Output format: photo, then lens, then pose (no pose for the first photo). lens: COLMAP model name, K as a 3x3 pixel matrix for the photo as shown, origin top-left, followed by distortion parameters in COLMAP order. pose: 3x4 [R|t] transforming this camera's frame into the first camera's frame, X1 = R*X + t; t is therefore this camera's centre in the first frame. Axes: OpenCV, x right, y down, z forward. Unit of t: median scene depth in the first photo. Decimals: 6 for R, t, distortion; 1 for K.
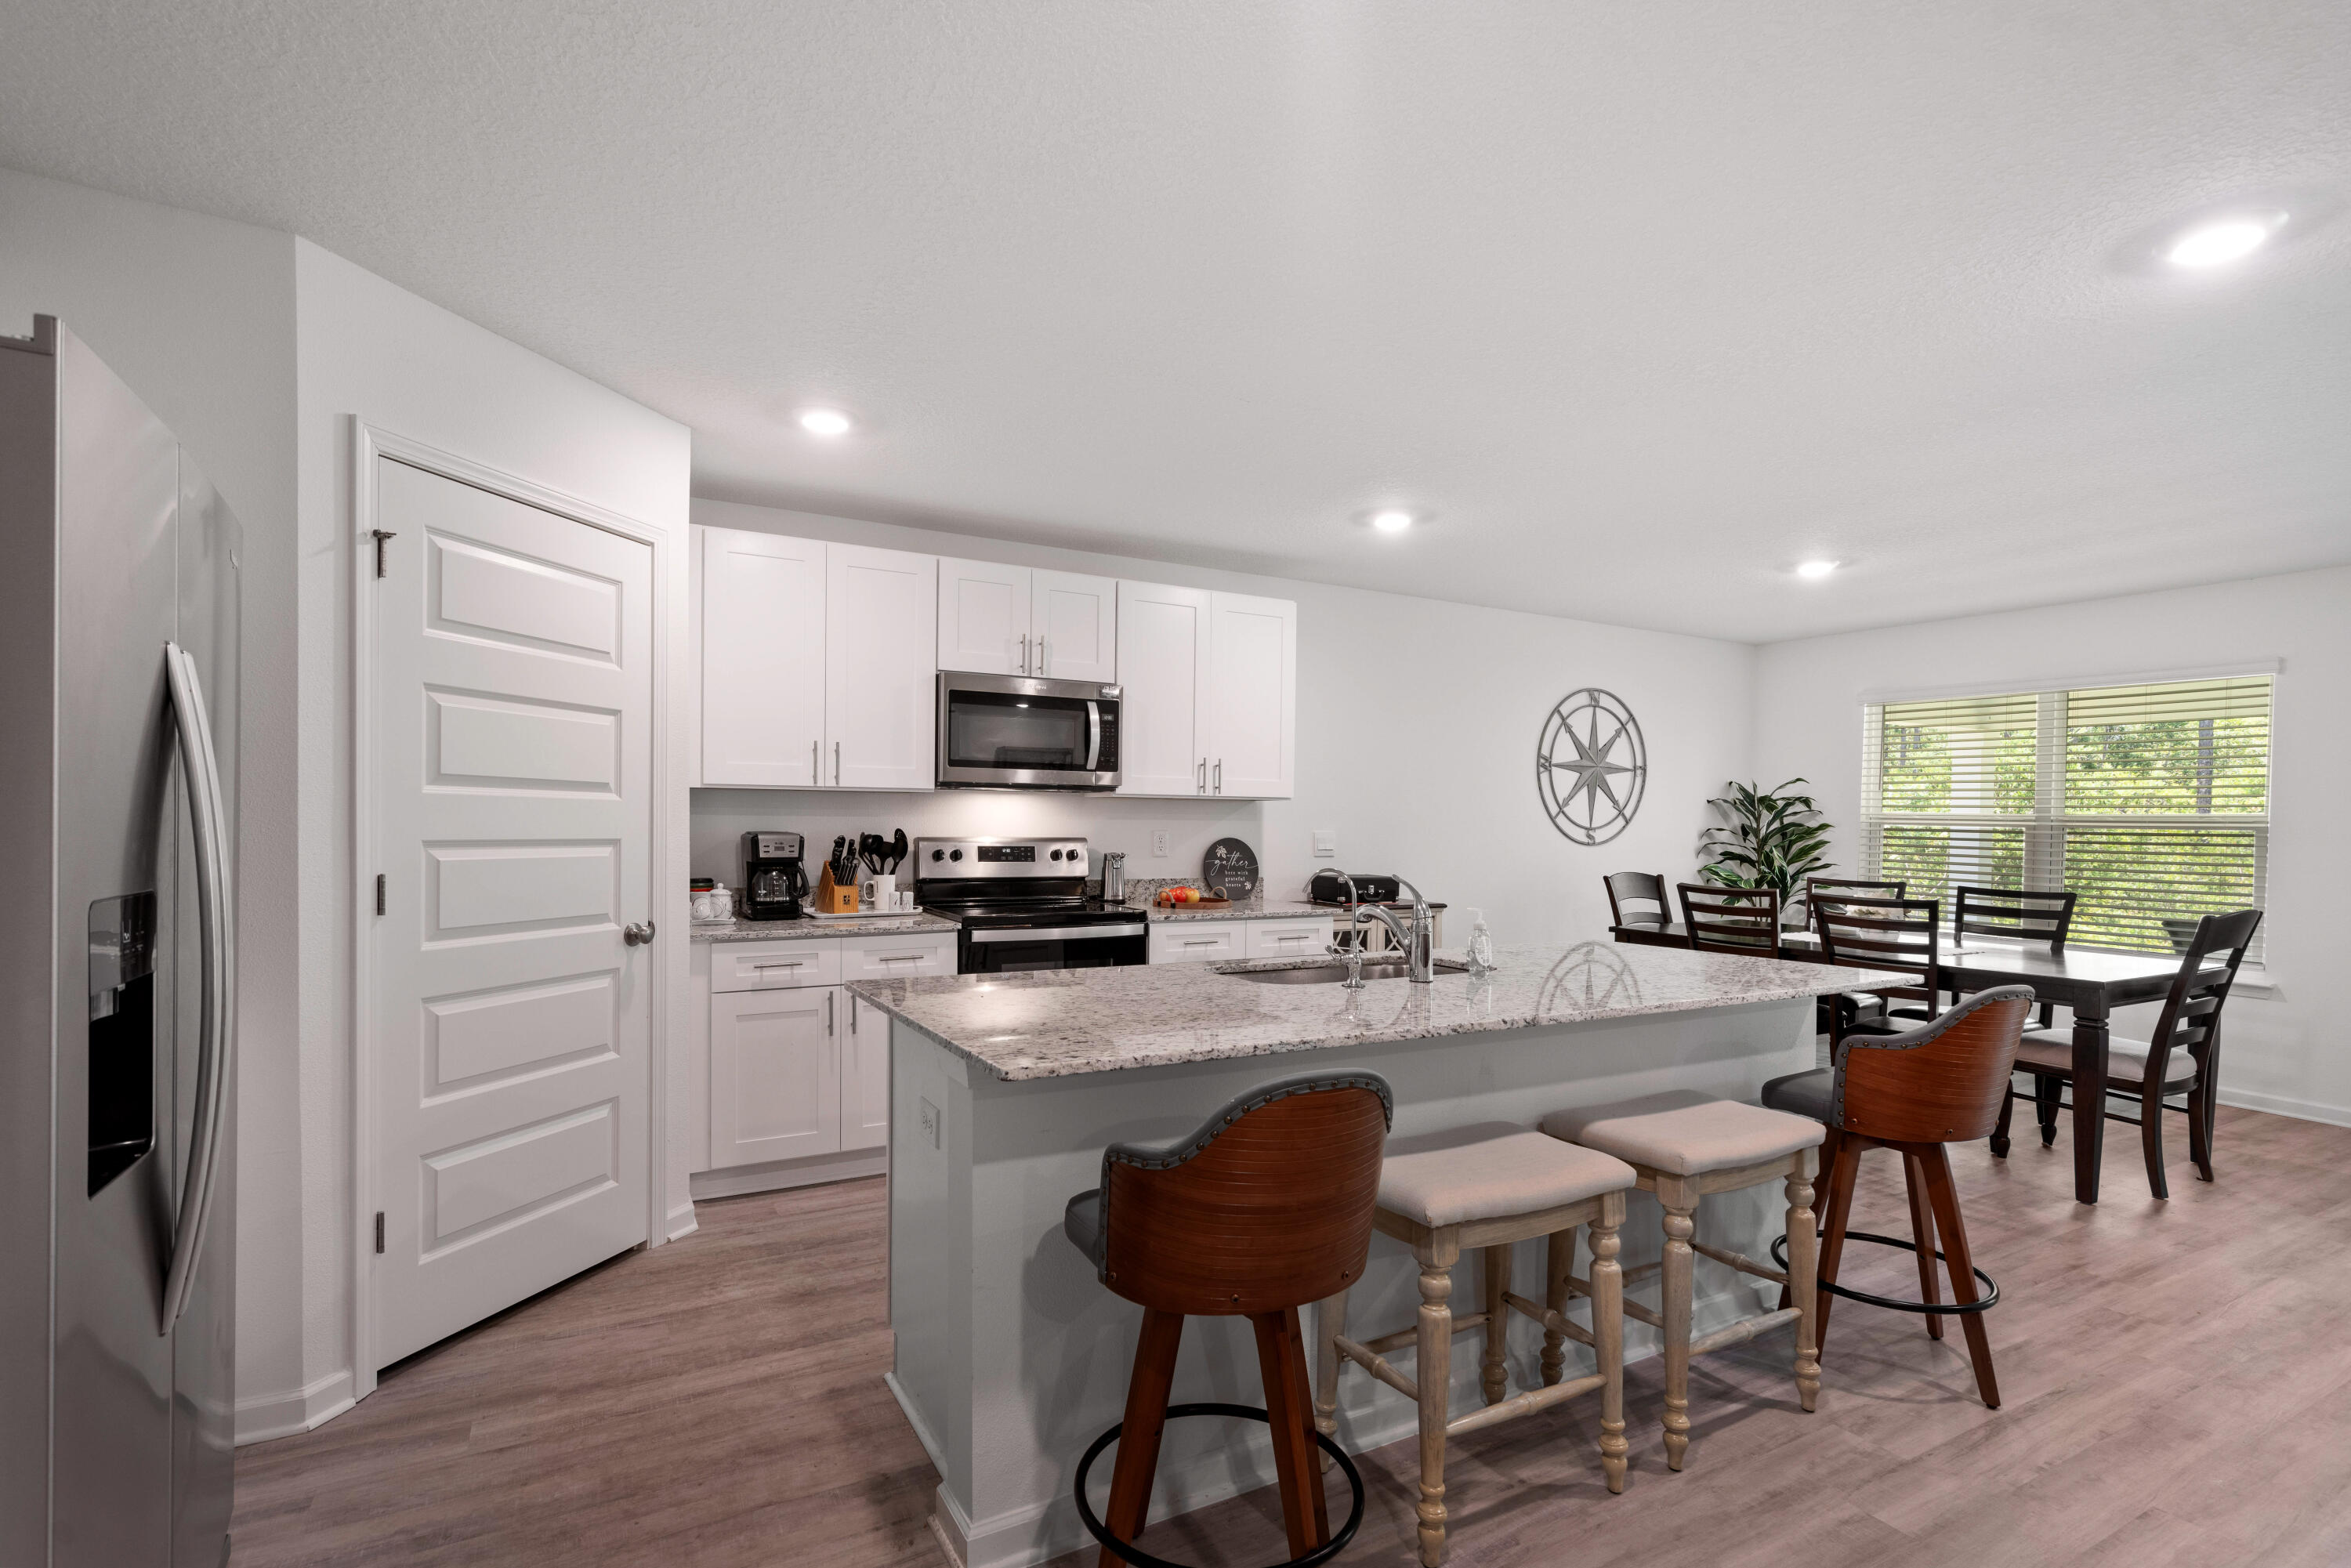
lens RADIAL K [[1074.0, 0, 1167.6], [0, 1074.0, 835.6], [0, 0, 1]] dist [-0.002371, 0.002414]
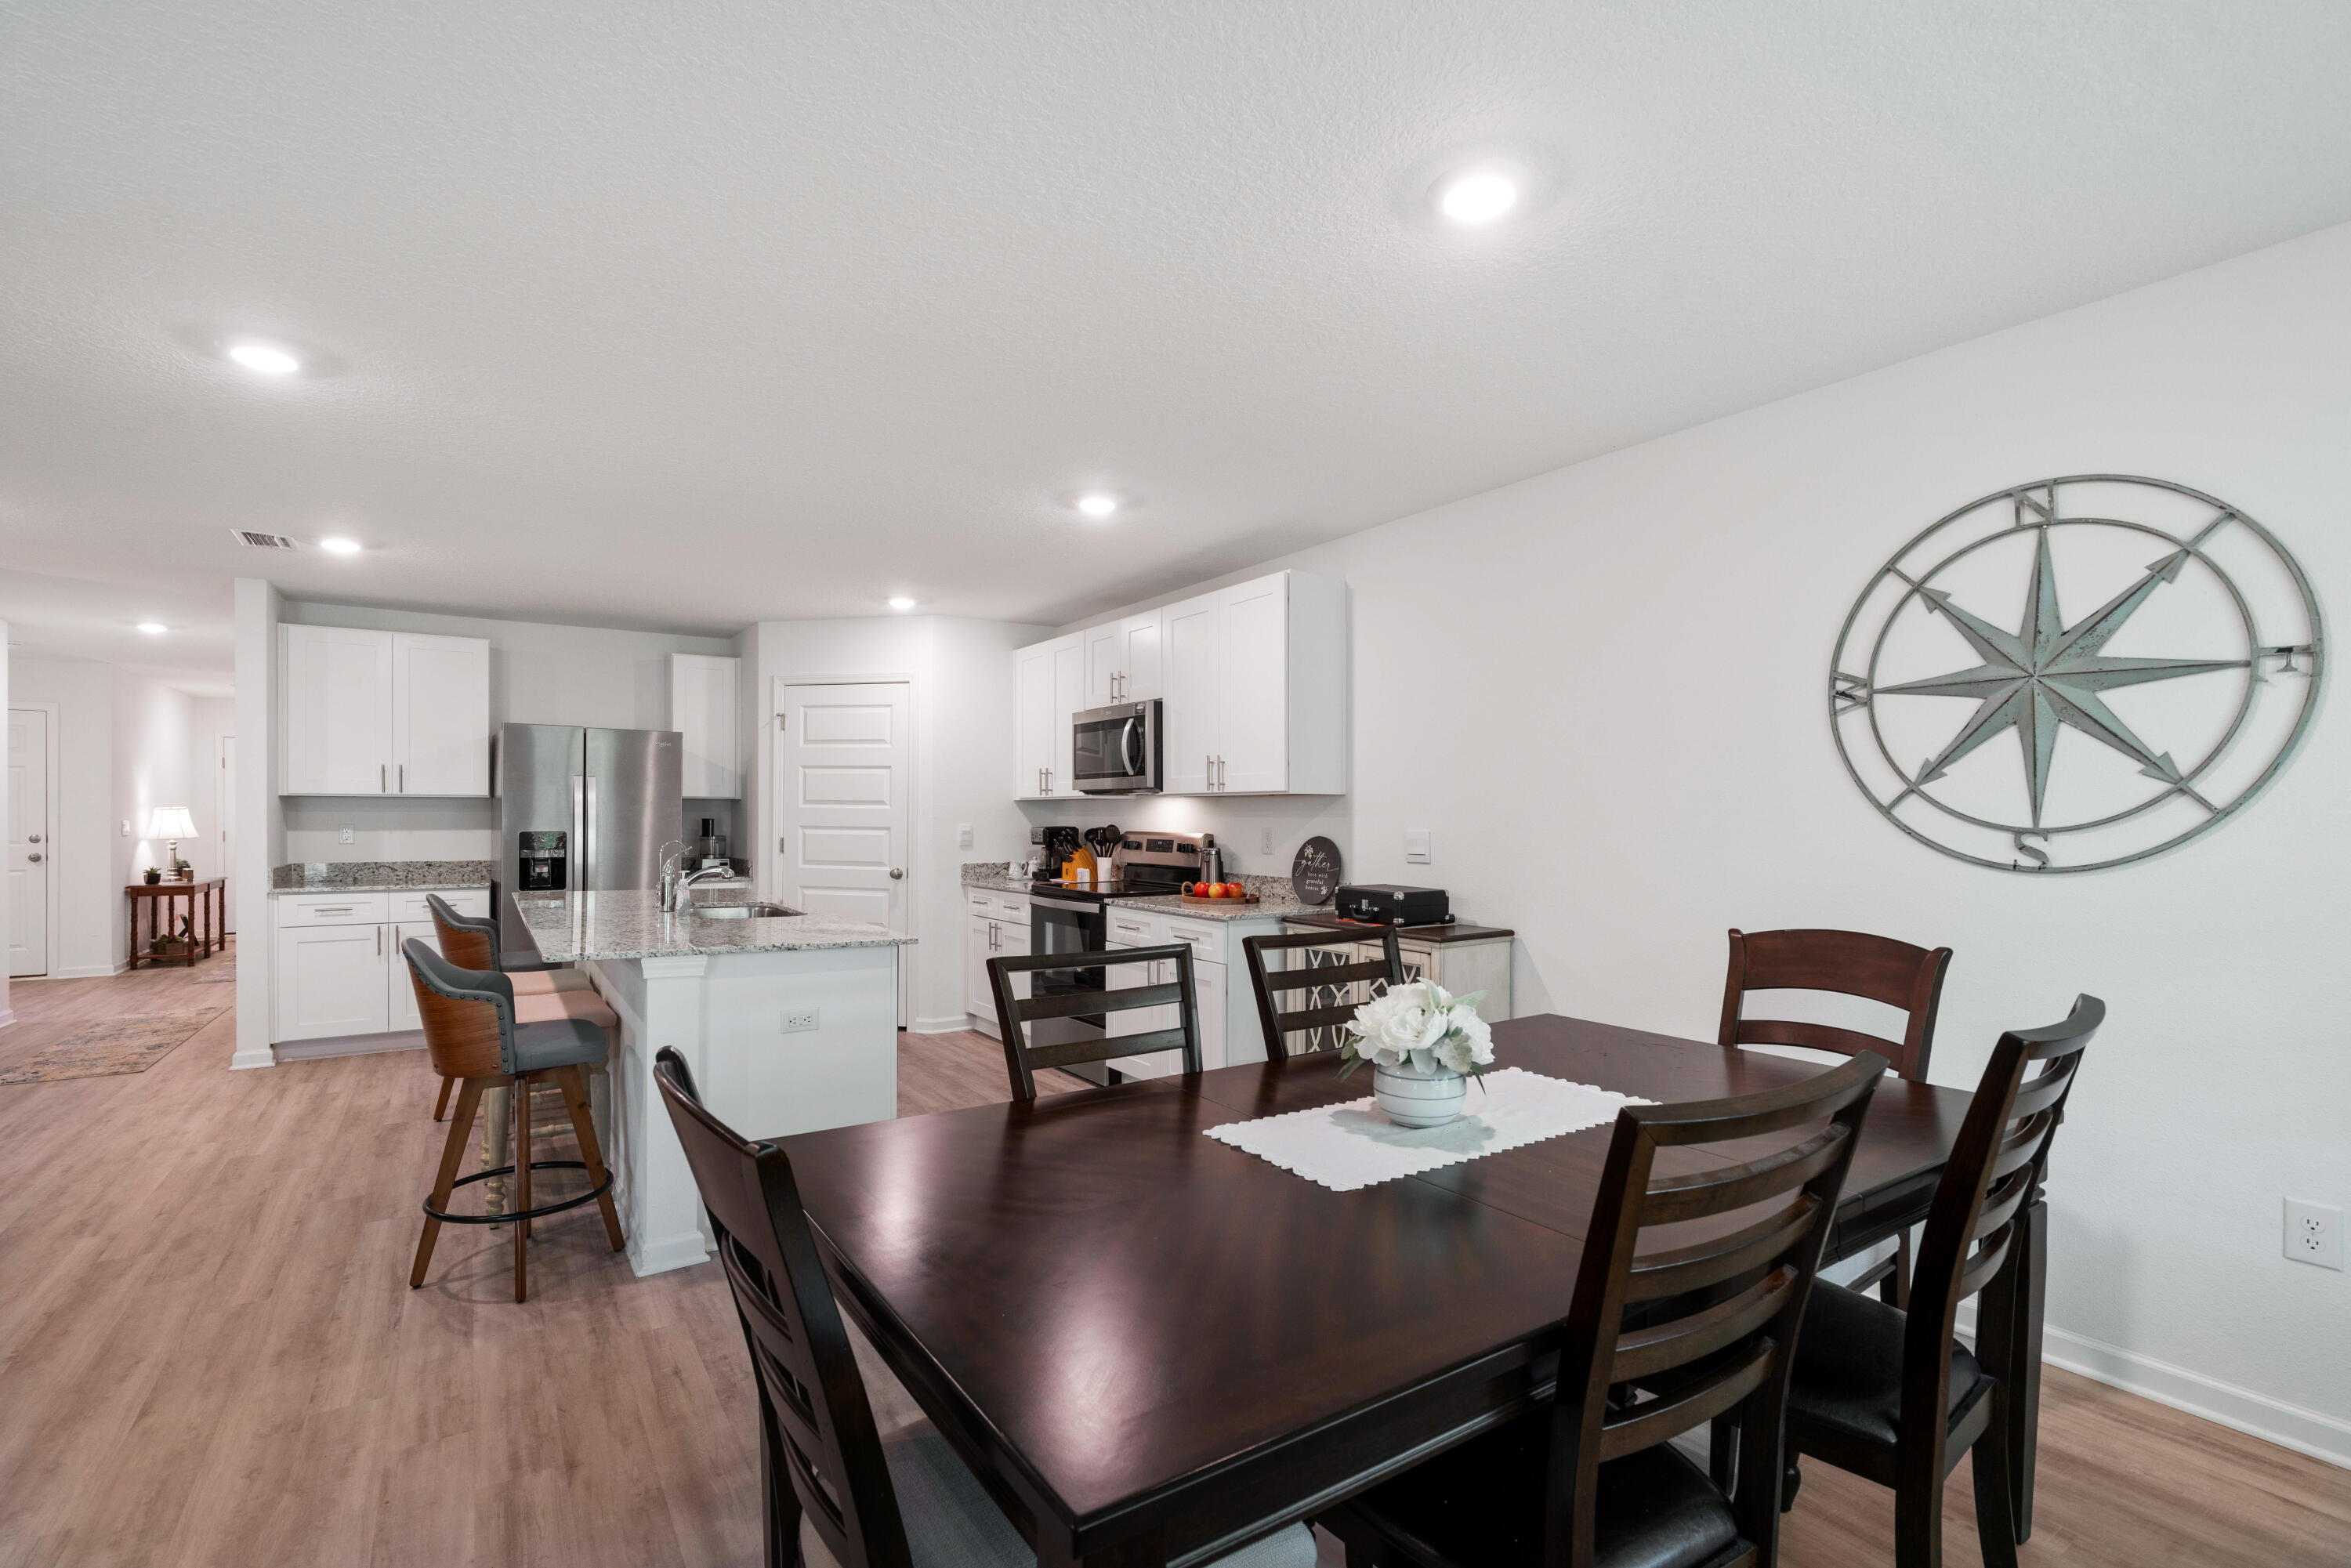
lens RADIAL K [[1074.0, 0, 1177.3], [0, 1074.0, 811.0], [0, 0, 1]] dist [-0.002371, 0.002414]
pose [[0.085595, -0.015034, -0.996217, 1.093928], [-0.018525, 0.999689, -0.016678, -0.002413], [0.996158, 0.019882, 0.085289, 0.924765]]
